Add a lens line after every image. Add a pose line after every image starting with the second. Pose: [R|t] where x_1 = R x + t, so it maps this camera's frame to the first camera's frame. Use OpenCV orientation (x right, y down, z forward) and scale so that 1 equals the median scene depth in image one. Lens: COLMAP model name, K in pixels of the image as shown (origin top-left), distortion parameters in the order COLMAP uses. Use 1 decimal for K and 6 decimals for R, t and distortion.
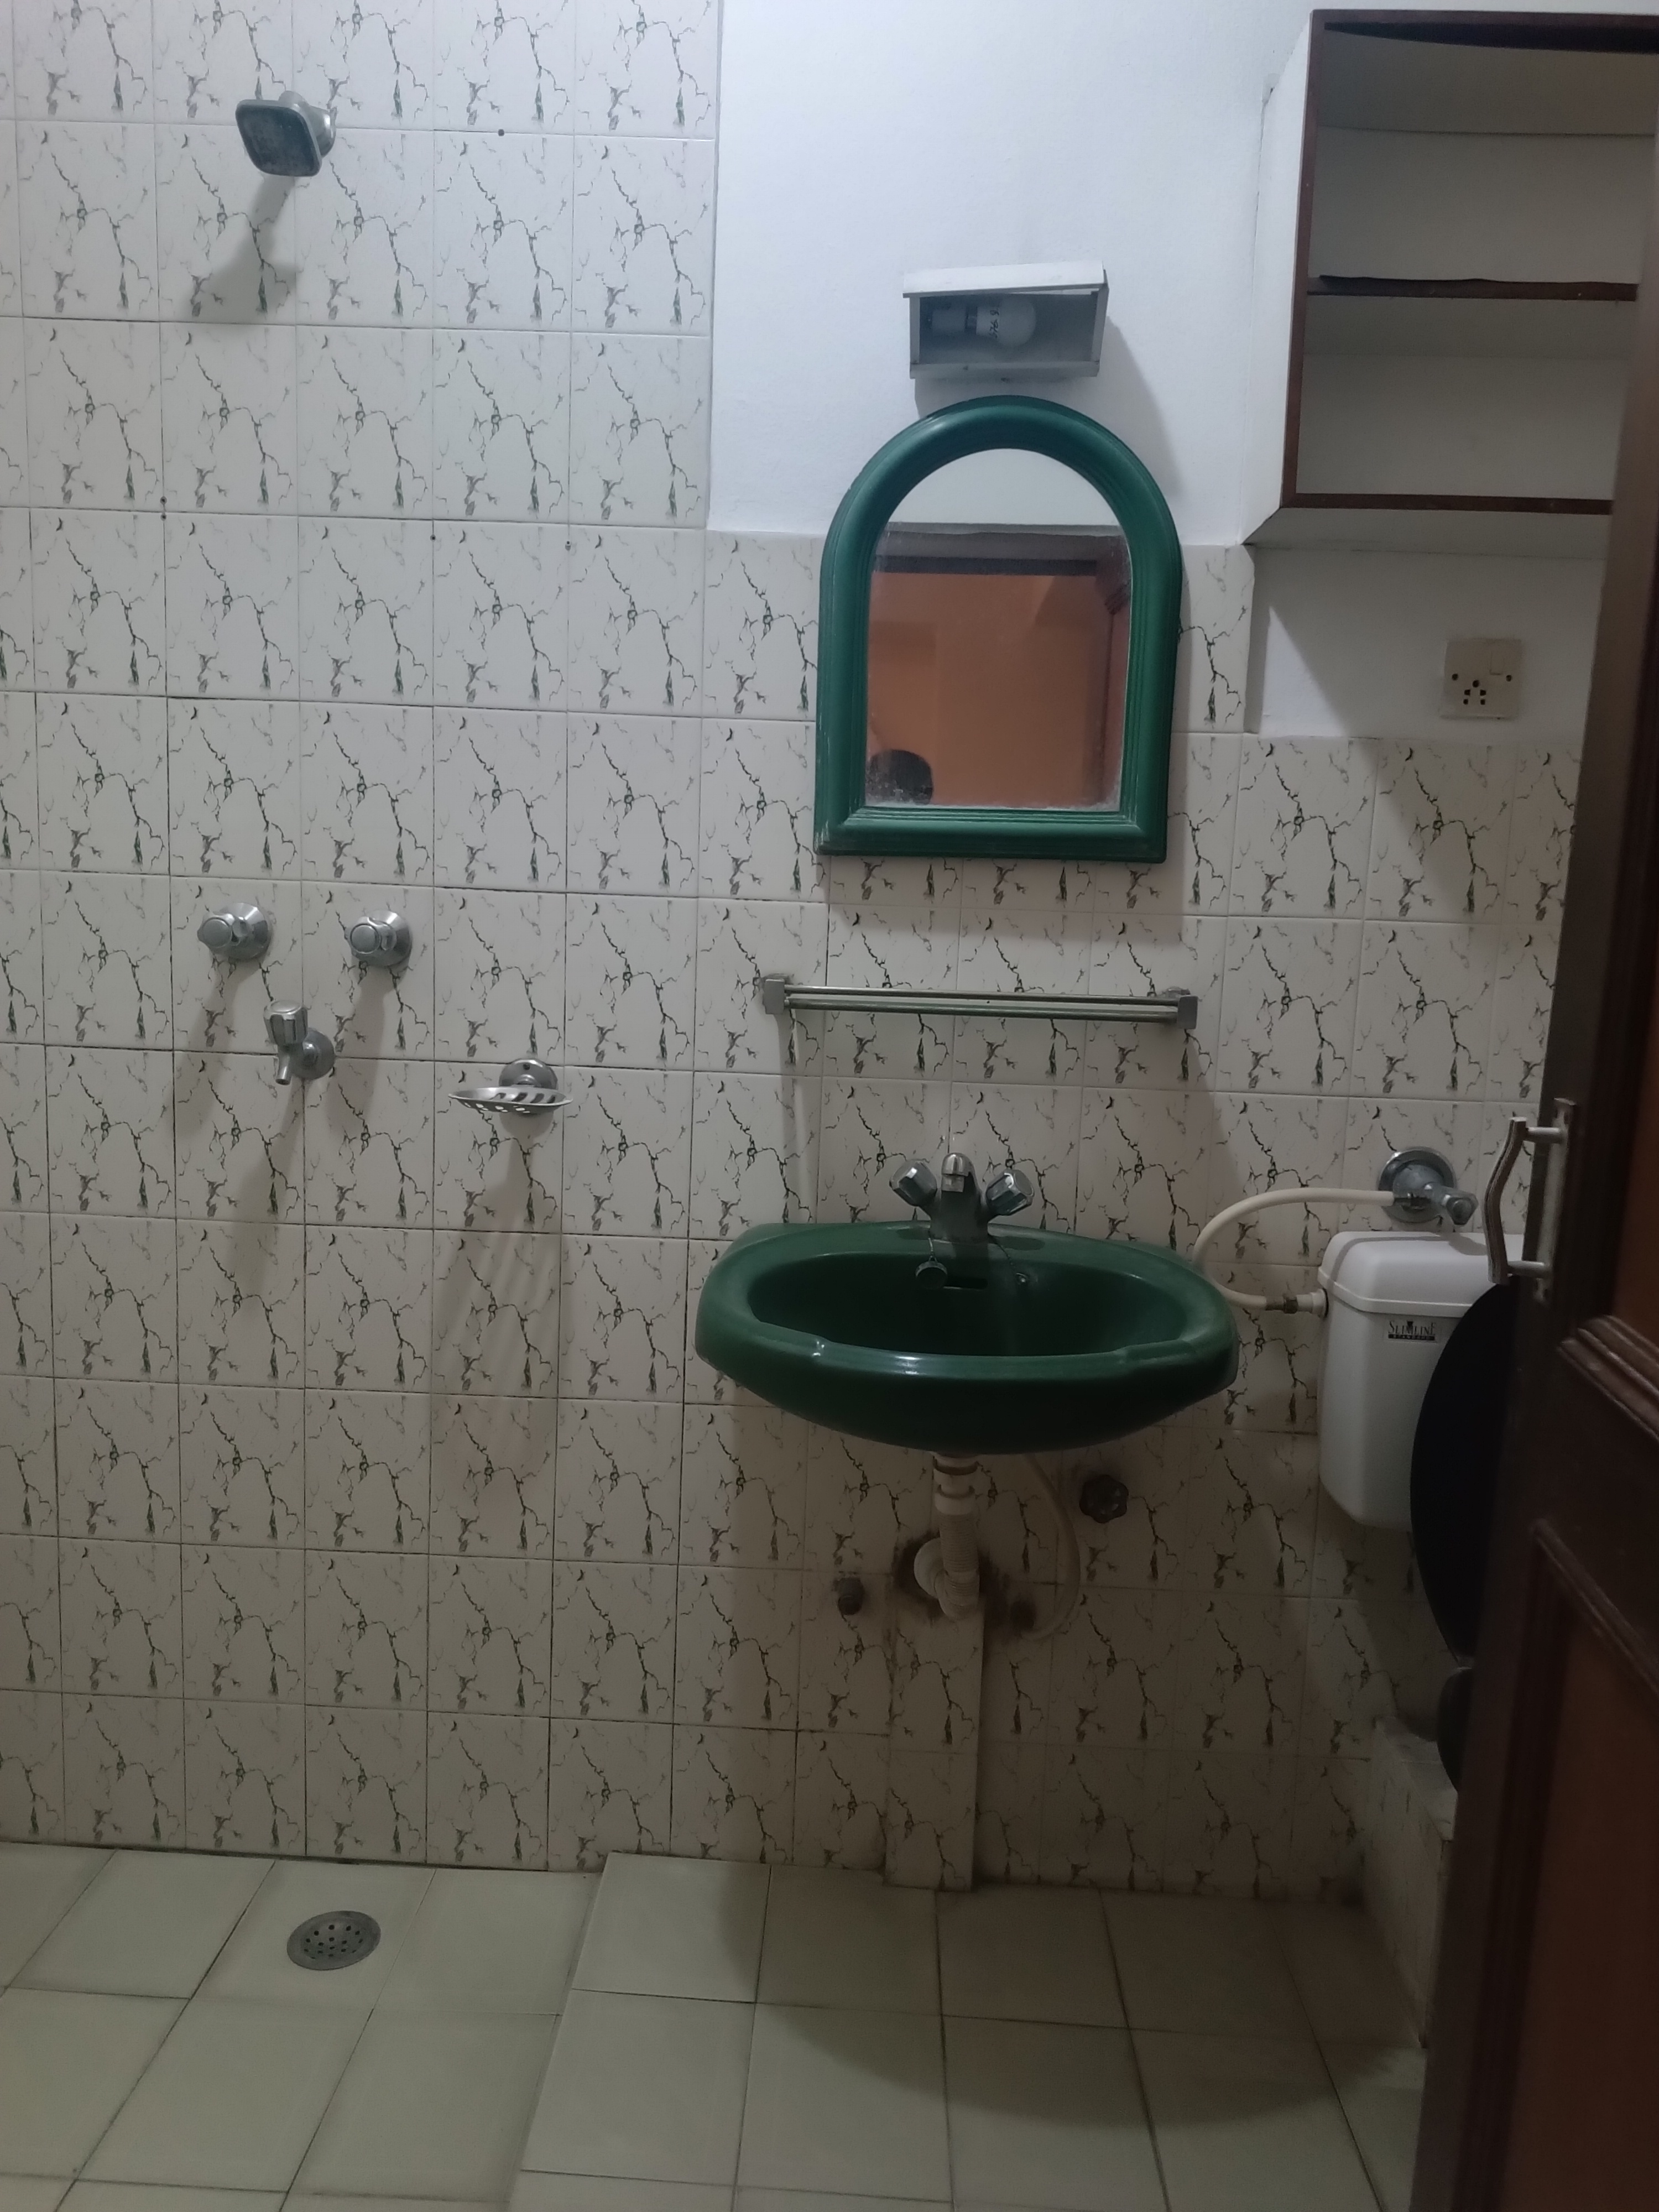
lens RADIAL K [[1593.8, 0, 847.8], [0, 1593.8, 1115.2], [0, 0, 1]] dist [0.066404, -0.115695]
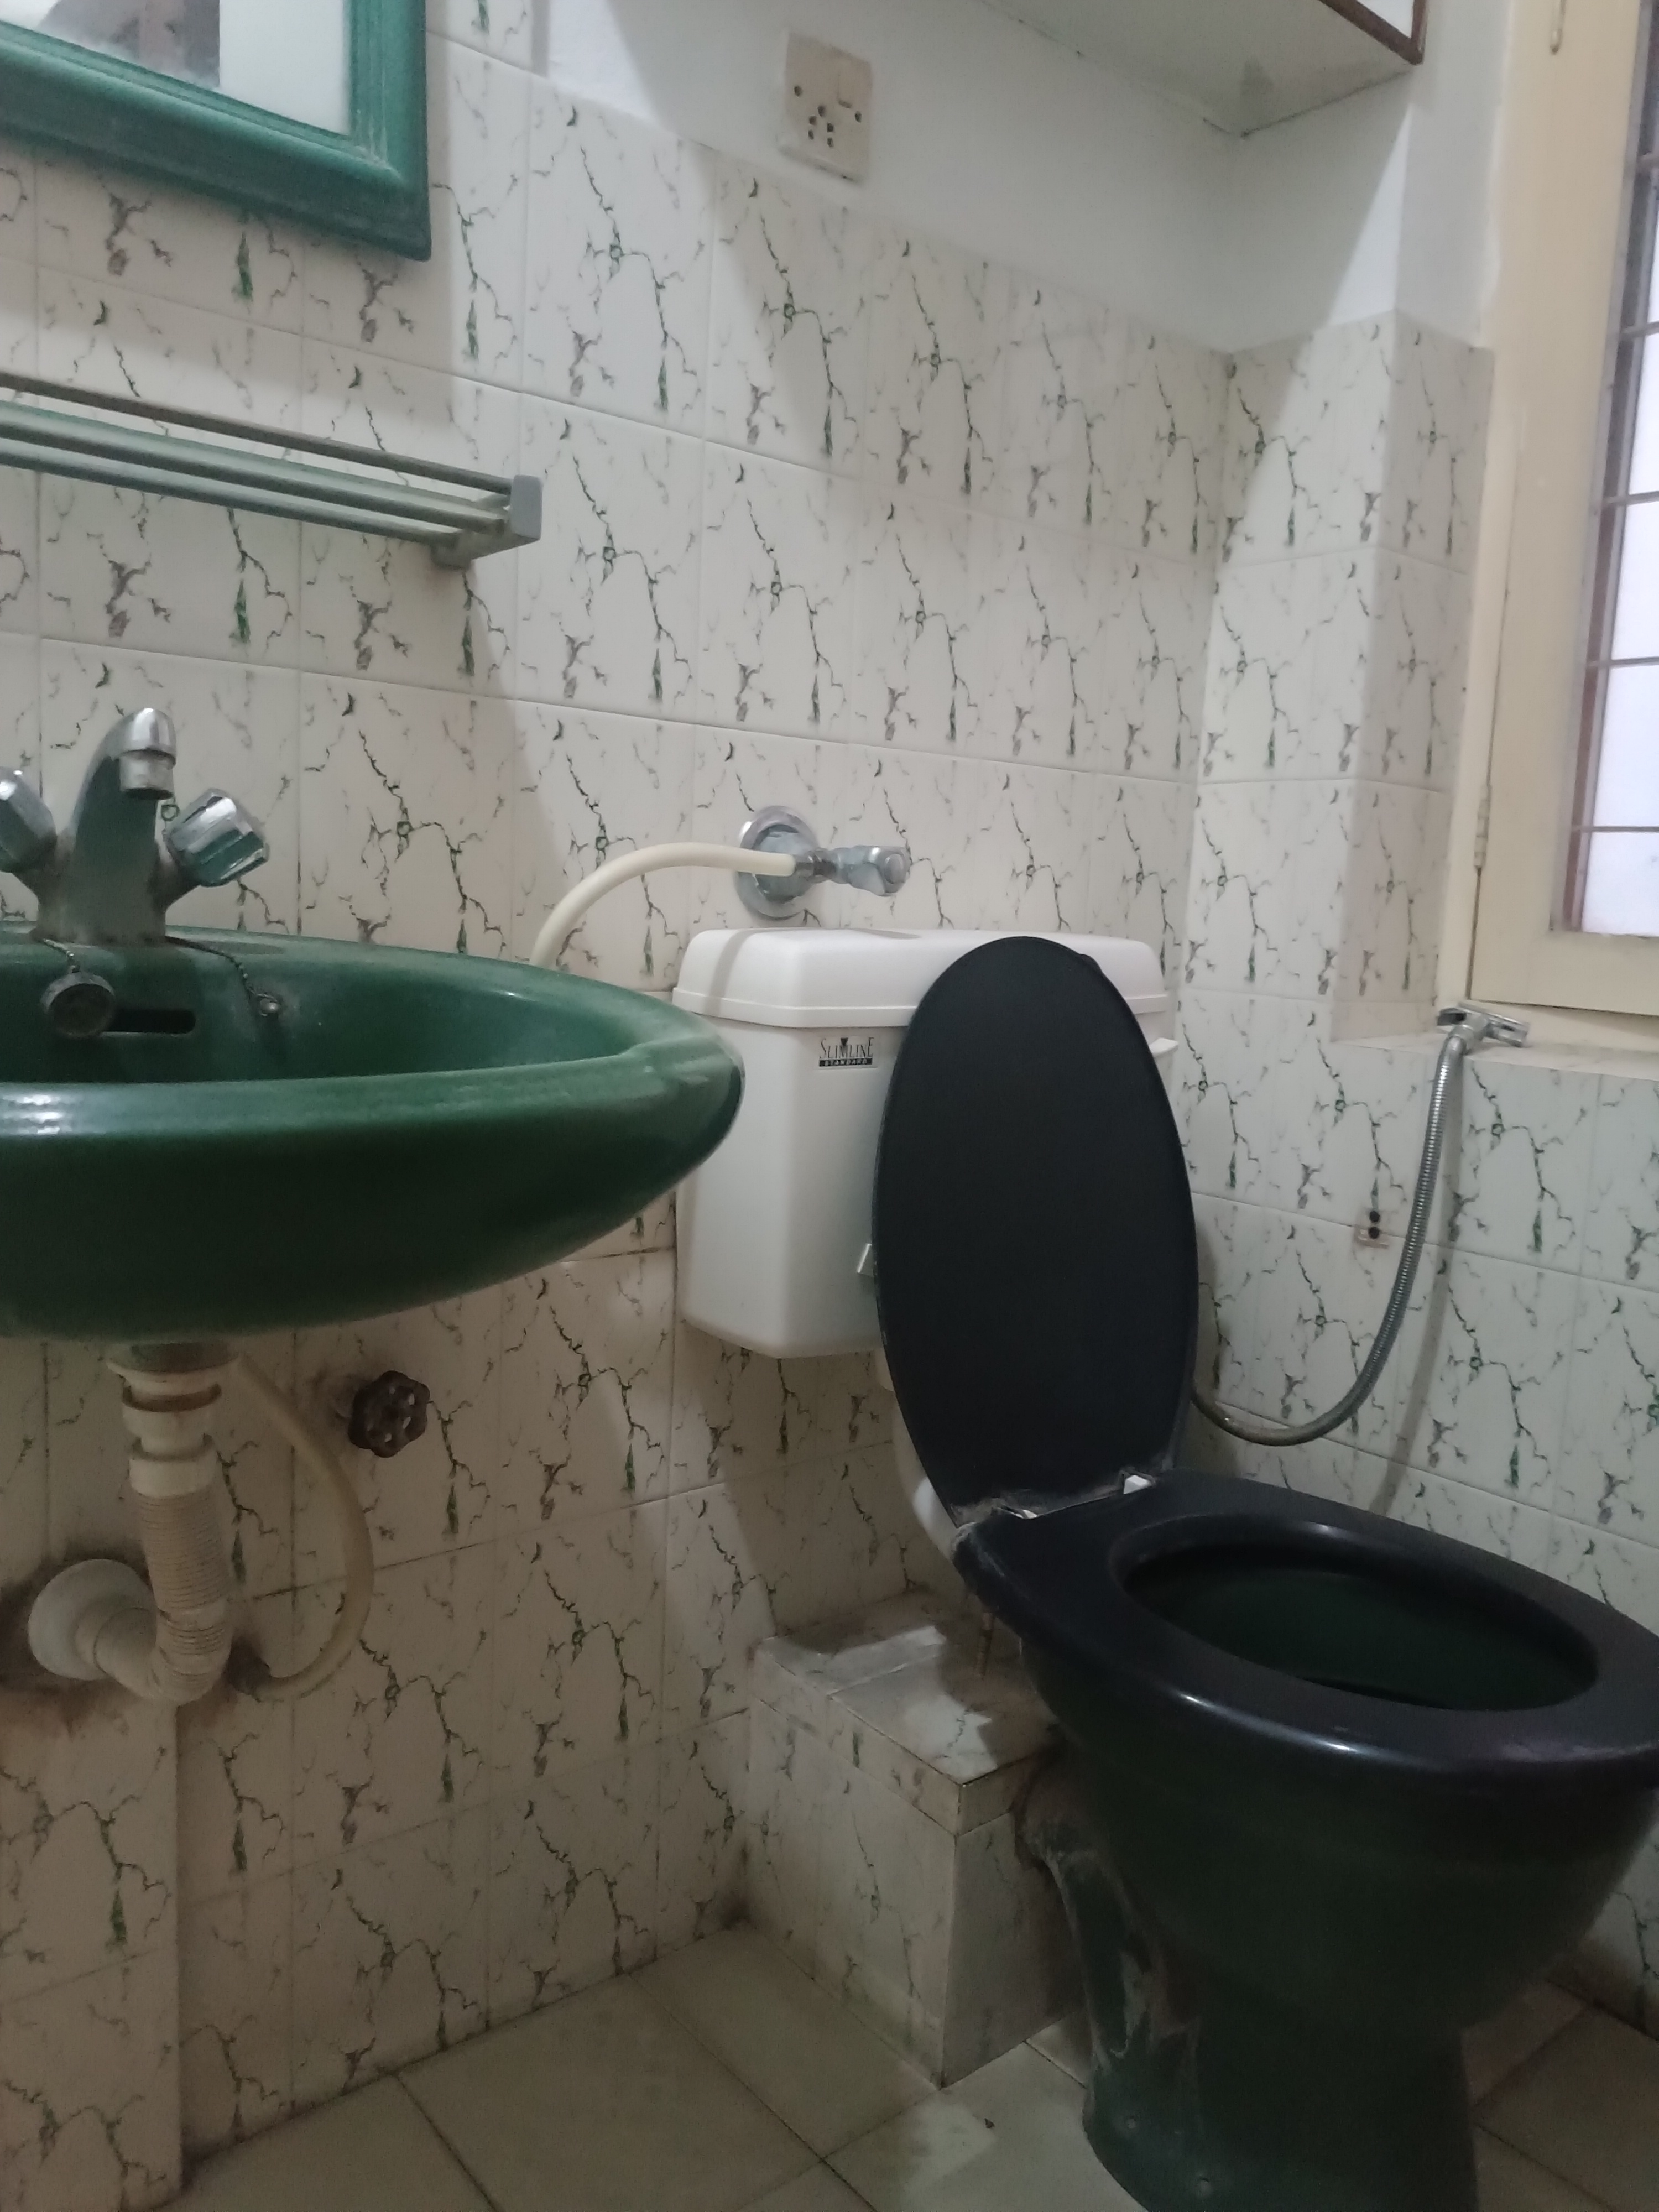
lens RADIAL K [[1591.6, 0, 814.3], [0, 1591.6, 1092.1], [0, 0, 1]] dist [0.092119, -0.168066]
pose [[0.755707, -0.081939, 0.649764, -0.088220], [0.074636, 0.996454, 0.038854, 0.117080], [-0.650643, 0.019133, 0.759142, 0.474905]]
